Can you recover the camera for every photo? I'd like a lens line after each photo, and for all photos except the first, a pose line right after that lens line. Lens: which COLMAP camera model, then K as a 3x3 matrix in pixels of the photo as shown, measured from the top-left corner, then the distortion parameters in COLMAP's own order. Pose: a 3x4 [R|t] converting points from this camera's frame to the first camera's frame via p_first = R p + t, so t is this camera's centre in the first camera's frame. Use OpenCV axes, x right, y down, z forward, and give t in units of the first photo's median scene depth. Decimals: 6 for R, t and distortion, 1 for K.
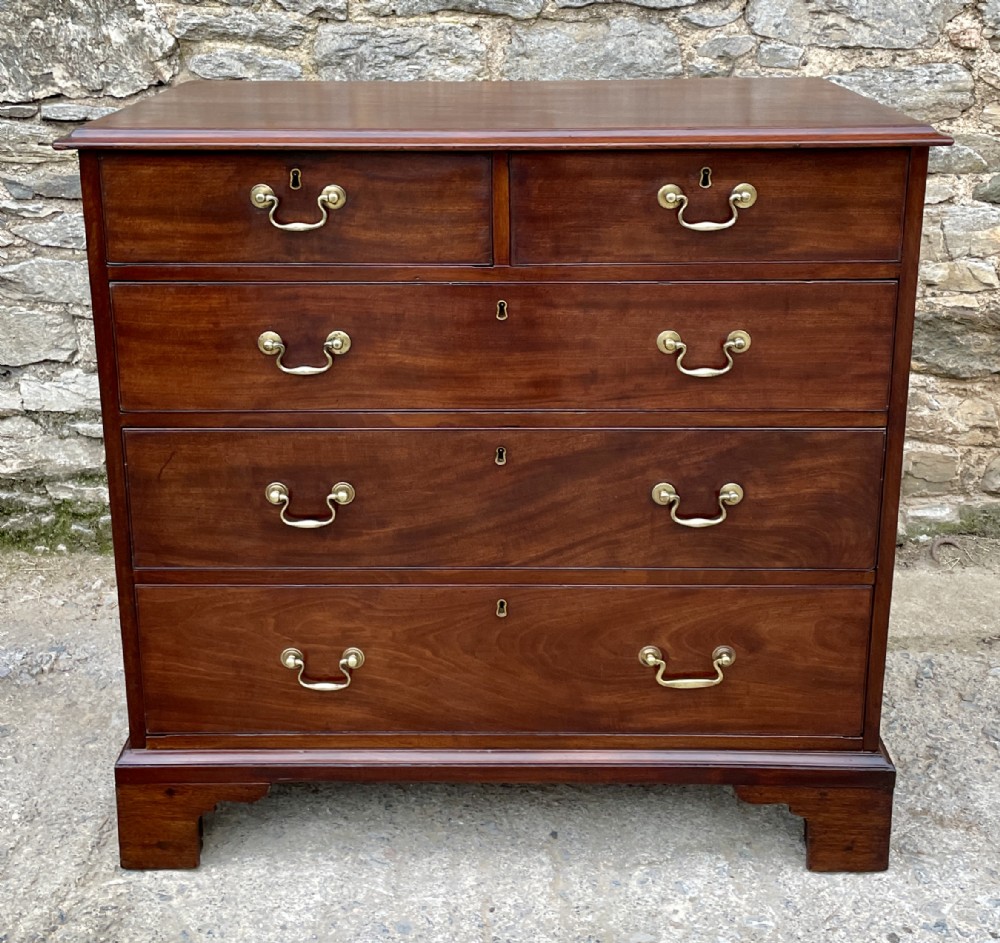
lens RADIAL K [[1303.0, 0, 491.7], [0, 1303.0, 323.9], [0, 0, 1]] dist [0.034963, 0.000000]
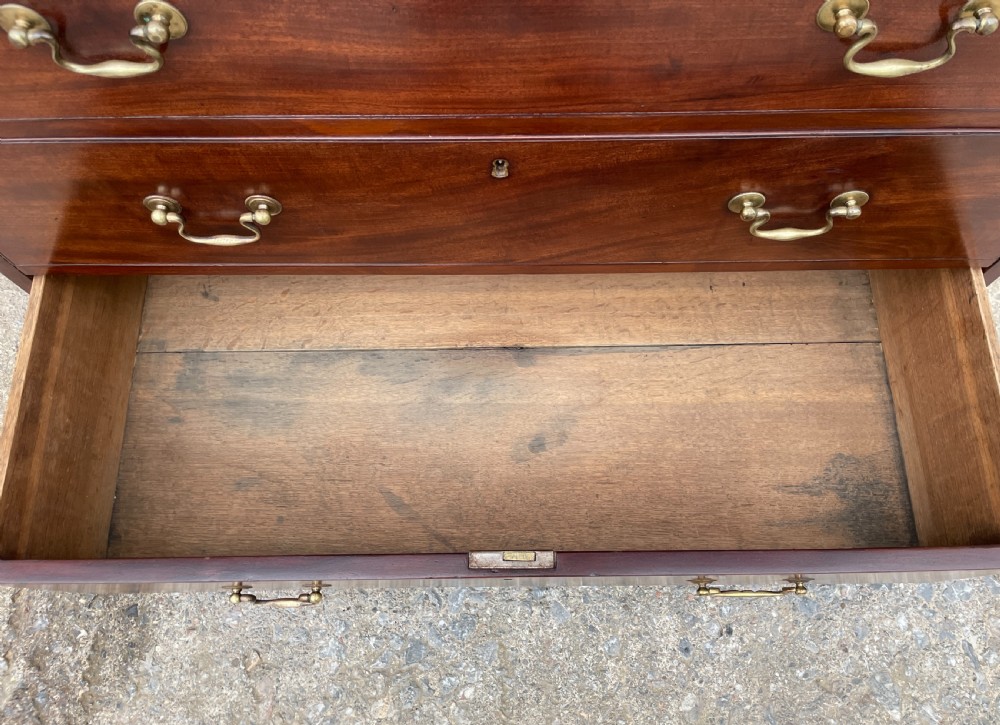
lens RADIAL K [[754.2, 0, 511.7], [0, 754.2, 359.3], [0, 0, 1]] dist [0.062240, -0.077948]
pose [[0.999782, -0.020035, 0.005919, 0.007618], [0.007465, 0.607255, 0.794472, -0.118003], [-0.019512, -0.794254, 0.607272, 0.640803]]
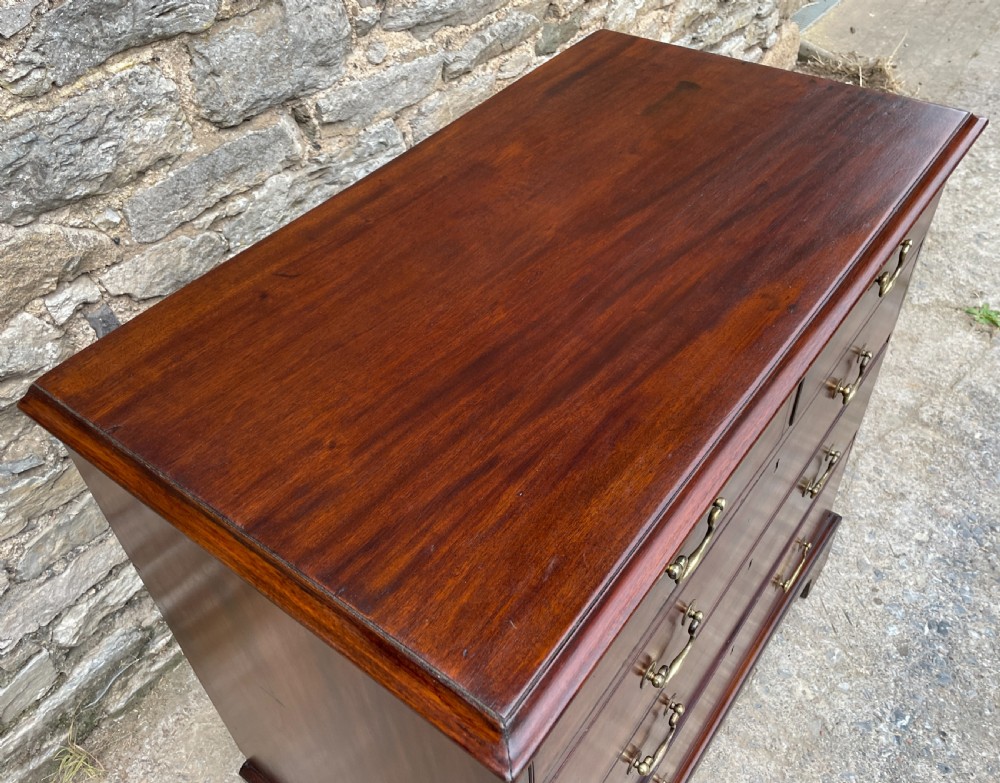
lens RADIAL K [[843.3, 0, 496.9], [0, 843.3, 379.0], [0, 0, 1]] dist [0.037976, -0.051761]
pose [[0.594411, -0.564229, 0.572994, -0.374210], [0.265053, 0.810183, 0.522830, -0.379182], [-0.759225, -0.158902, 0.631132, 0.683317]]
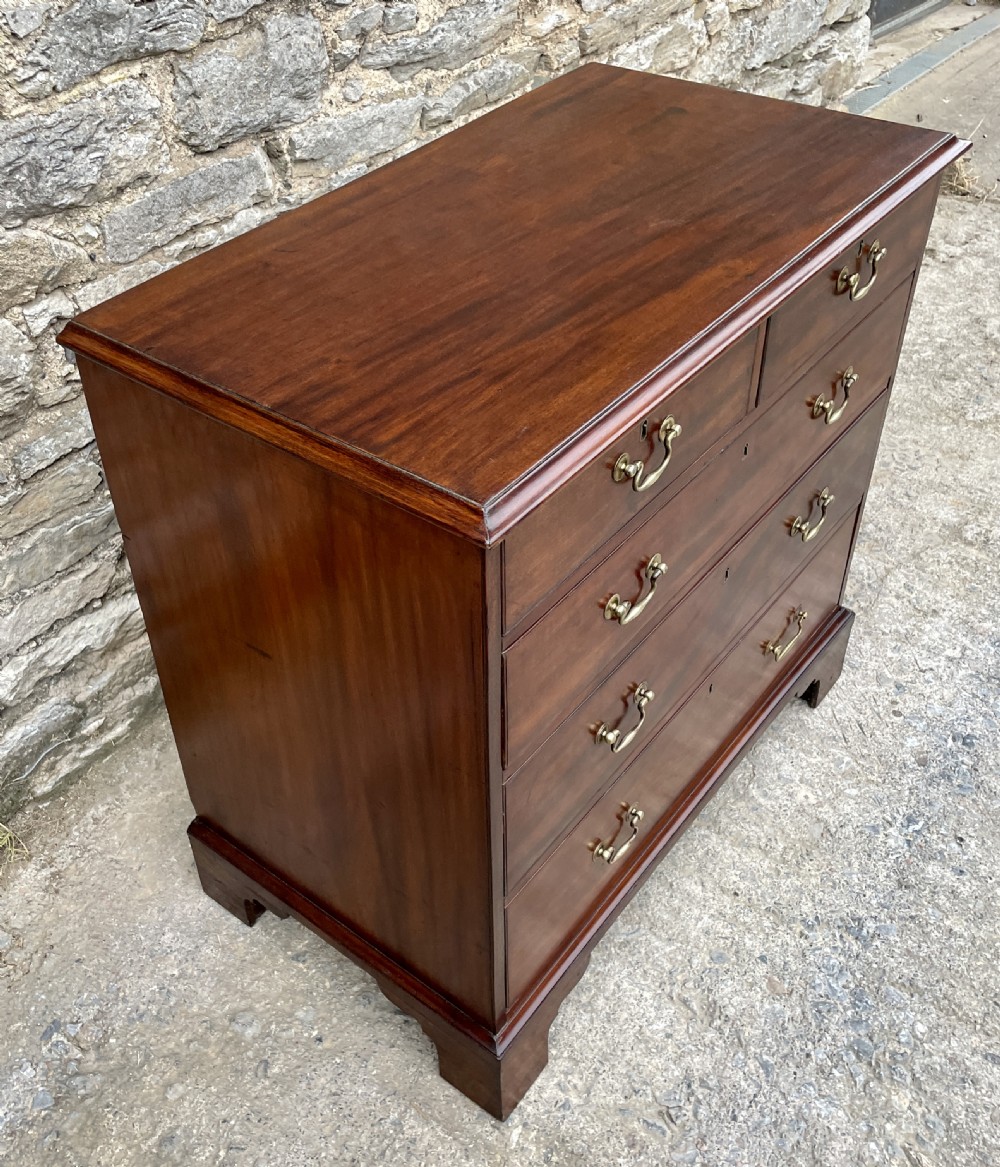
lens RADIAL K [[1186.8, 0, 437.6], [0, 1186.8, 551.8], [0, 0, 1]] dist [0.032826, 0.000000]
pose [[0.620232, -0.511775, 0.594474, -0.615859], [0.252012, 0.847681, 0.466827, -0.367769], [-0.742834, -0.139726, 0.654732, 0.507985]]
